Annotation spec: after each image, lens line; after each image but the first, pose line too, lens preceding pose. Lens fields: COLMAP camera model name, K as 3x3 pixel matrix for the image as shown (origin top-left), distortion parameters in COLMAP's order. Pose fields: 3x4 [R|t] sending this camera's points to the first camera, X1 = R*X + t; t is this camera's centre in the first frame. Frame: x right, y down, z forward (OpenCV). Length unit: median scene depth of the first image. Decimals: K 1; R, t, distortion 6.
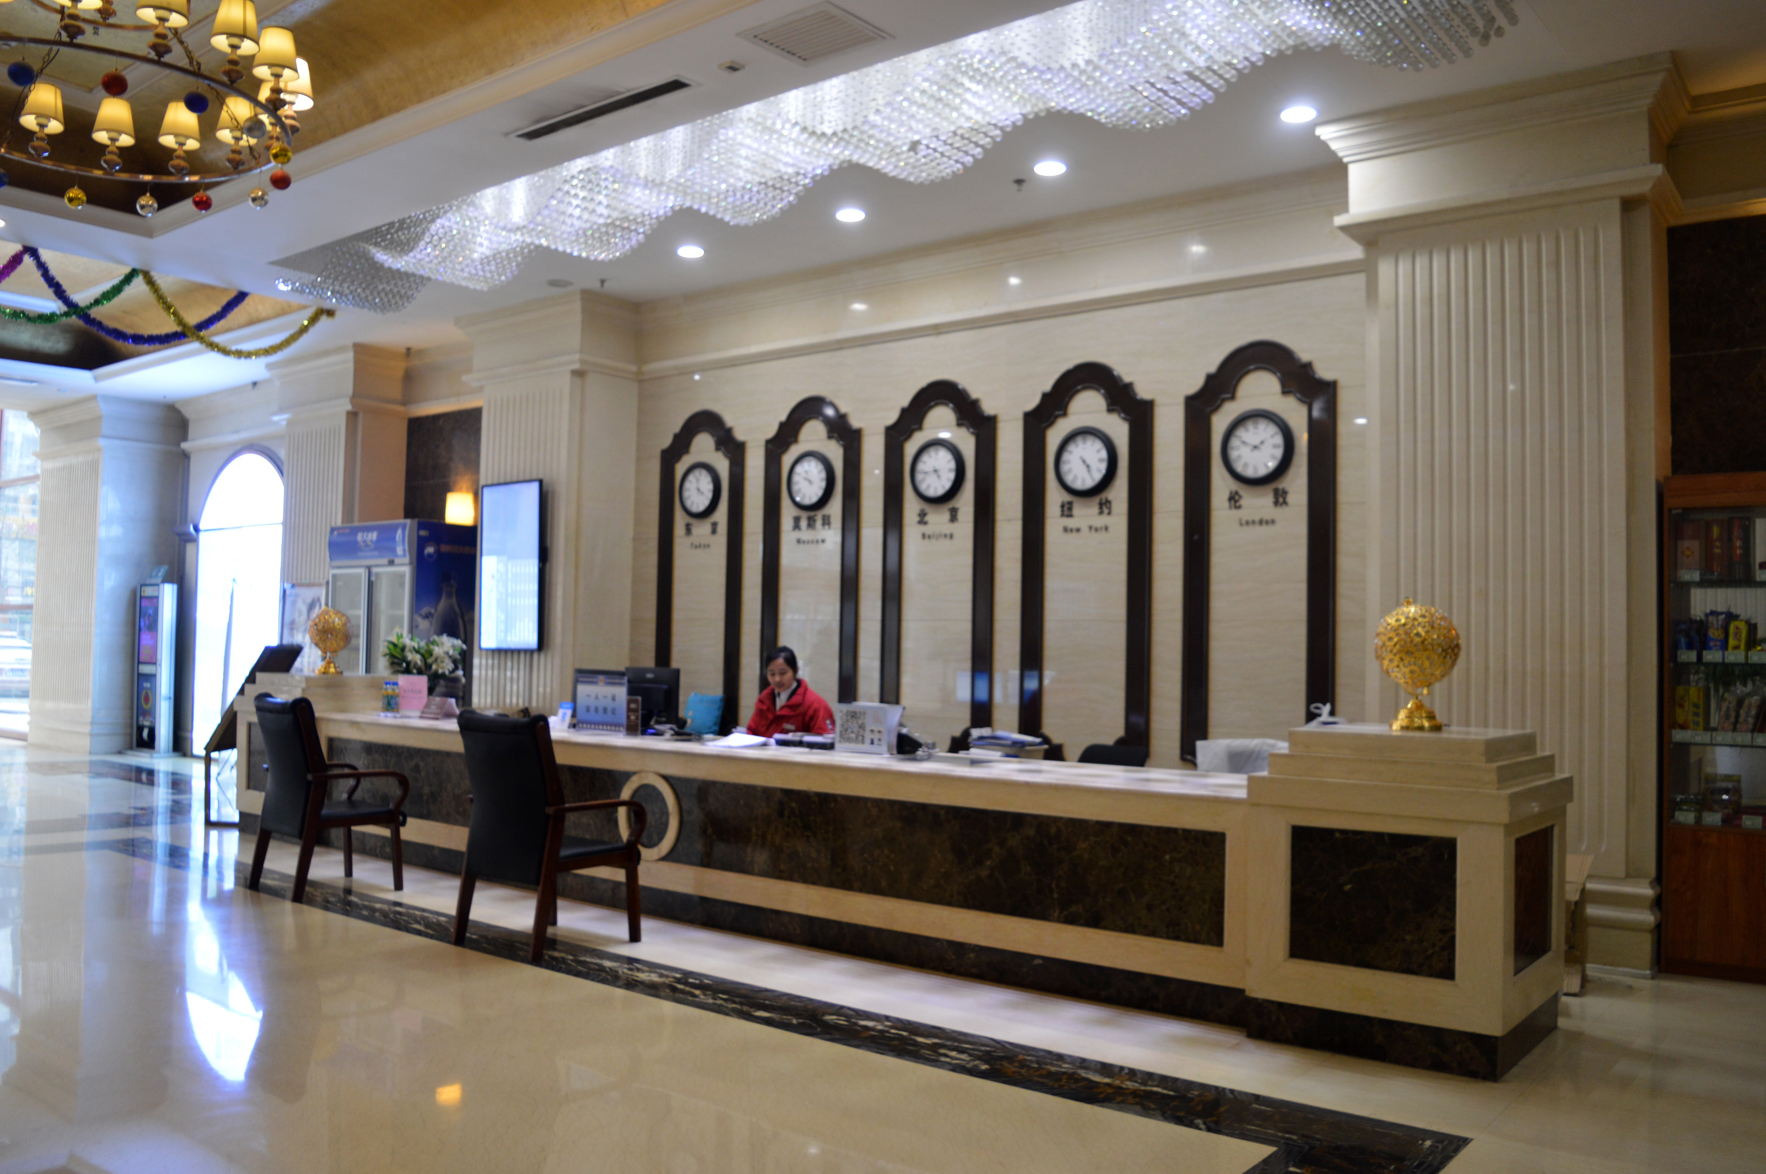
lens RADIAL K [[1399.7, 0, 883.0], [0, 1399.7, 587.0], [0, 0, 1]] dist [-0.102301, 0.000733]
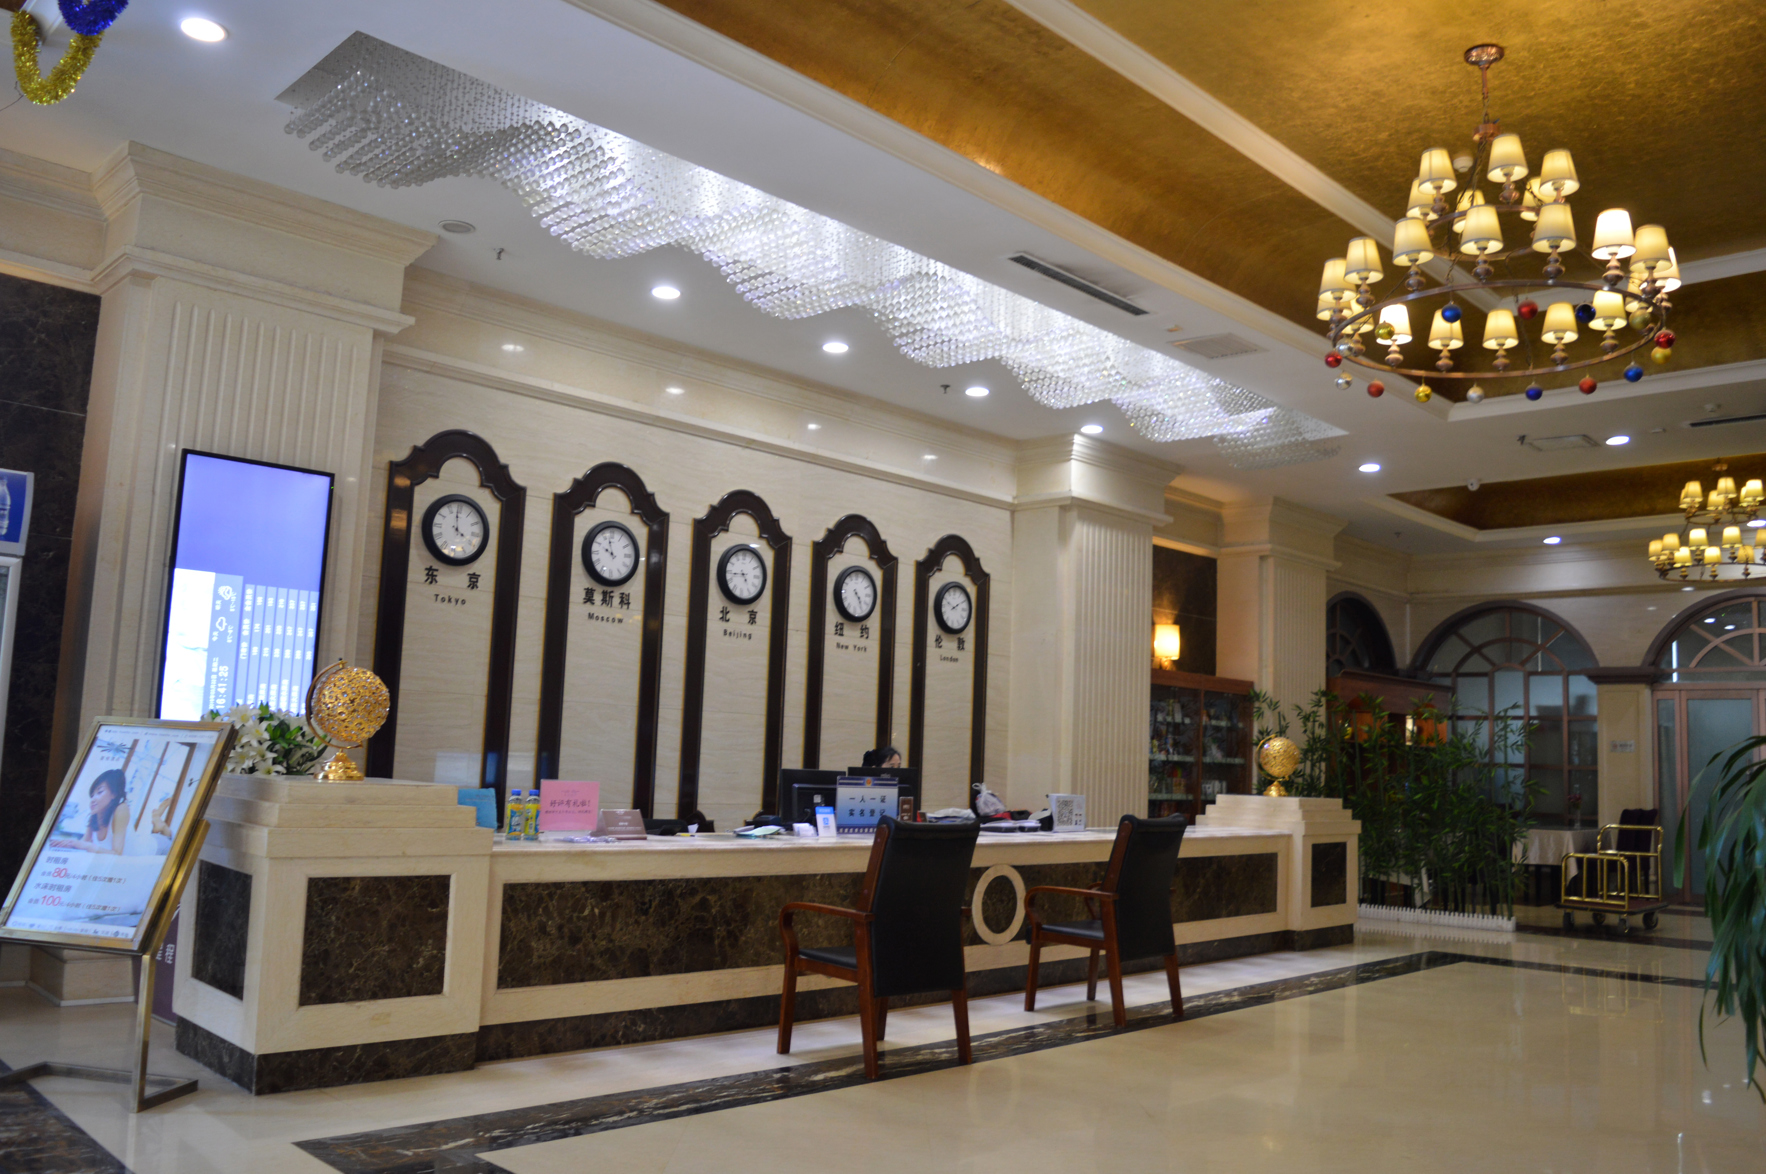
lens RADIAL K [[1401.2, 0, 883.1], [0, 1401.2, 611.6], [0, 0, 1]] dist [-0.091775, 0.000841]
pose [[0.114497, 0.086646, 0.989638, -1.076440], [-0.086127, 0.993304, -0.077003, 0.020823], [-0.989683, -0.076418, 0.121193, 0.801265]]
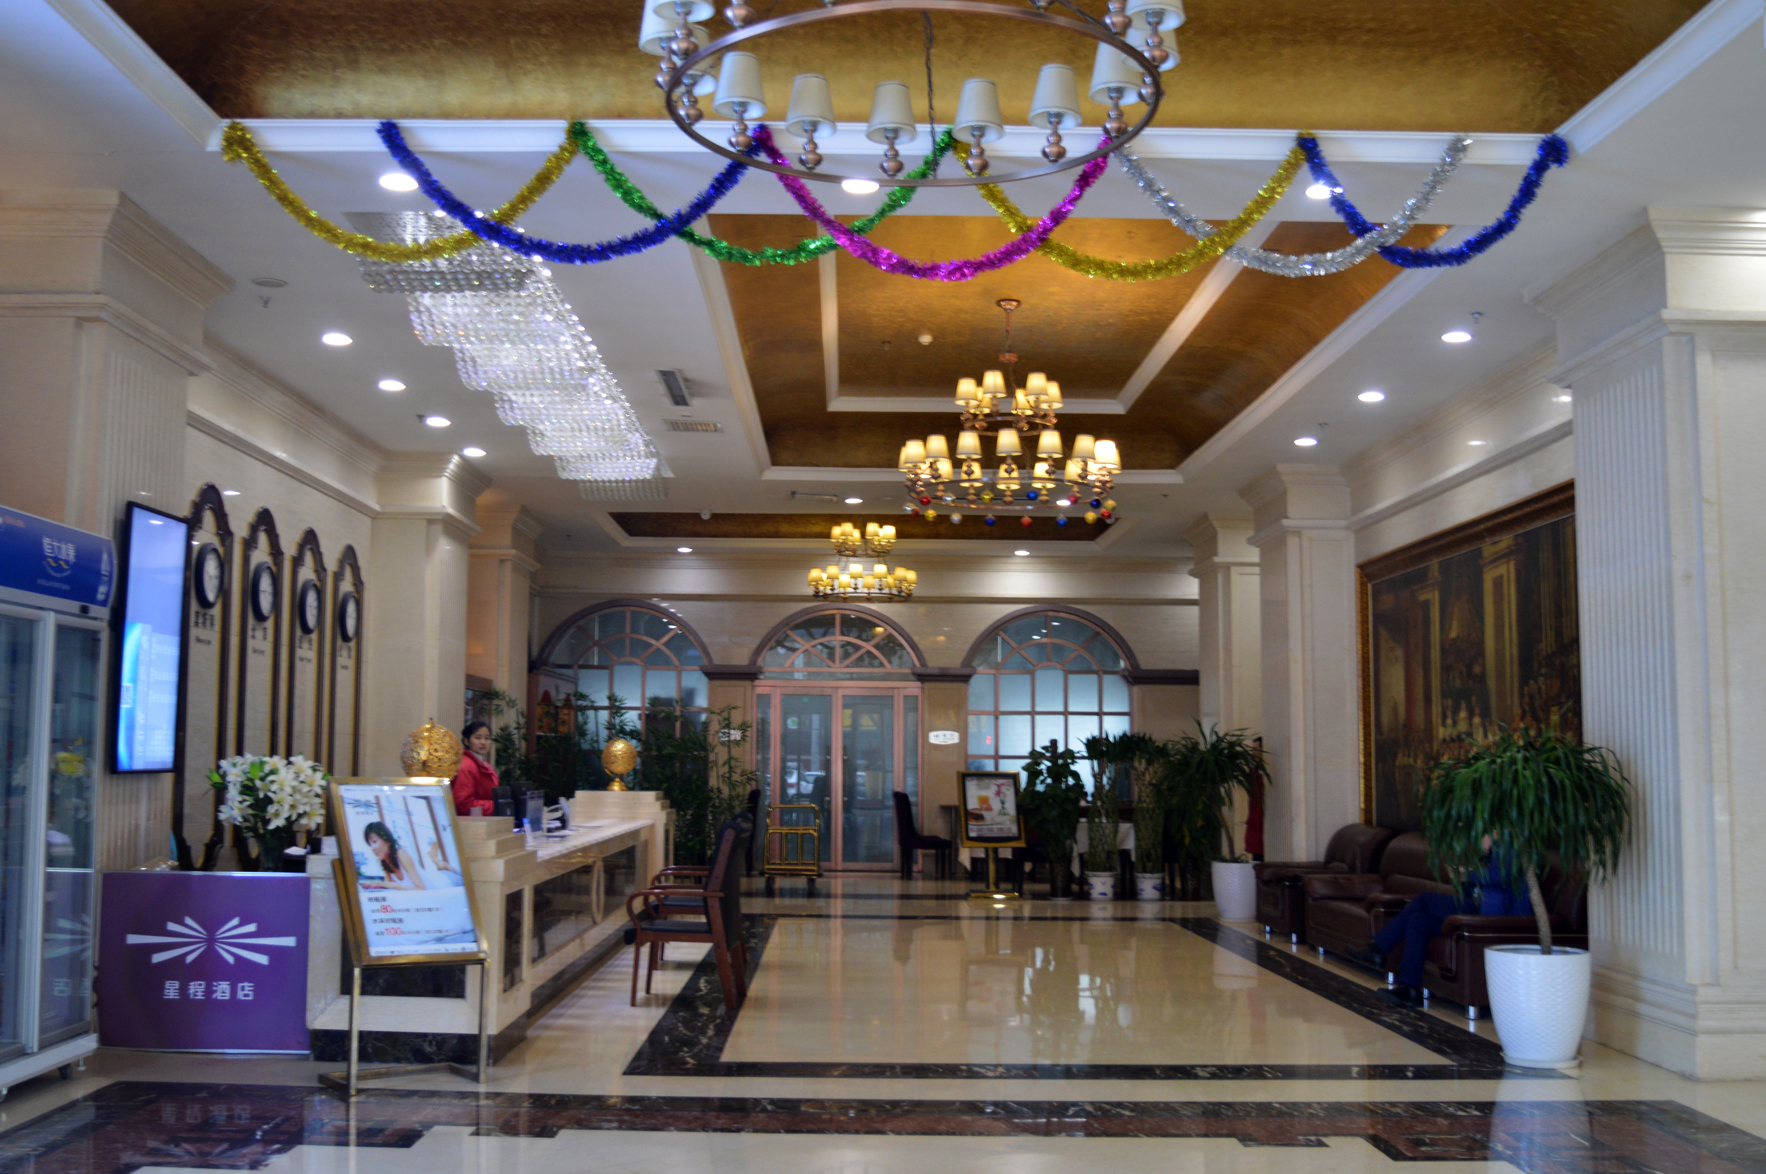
lens RADIAL K [[1819.3, 0, 883.0], [0, 1819.3, 587.0], [0, 0, 1]] dist [0.000436, 0.003117]
pose [[-0.636179, 0.041285, 0.770436, -1.415796], [-0.066773, 0.991875, -0.108288, 0.035087], [-0.768646, -0.120335, -0.628253, 1.569679]]
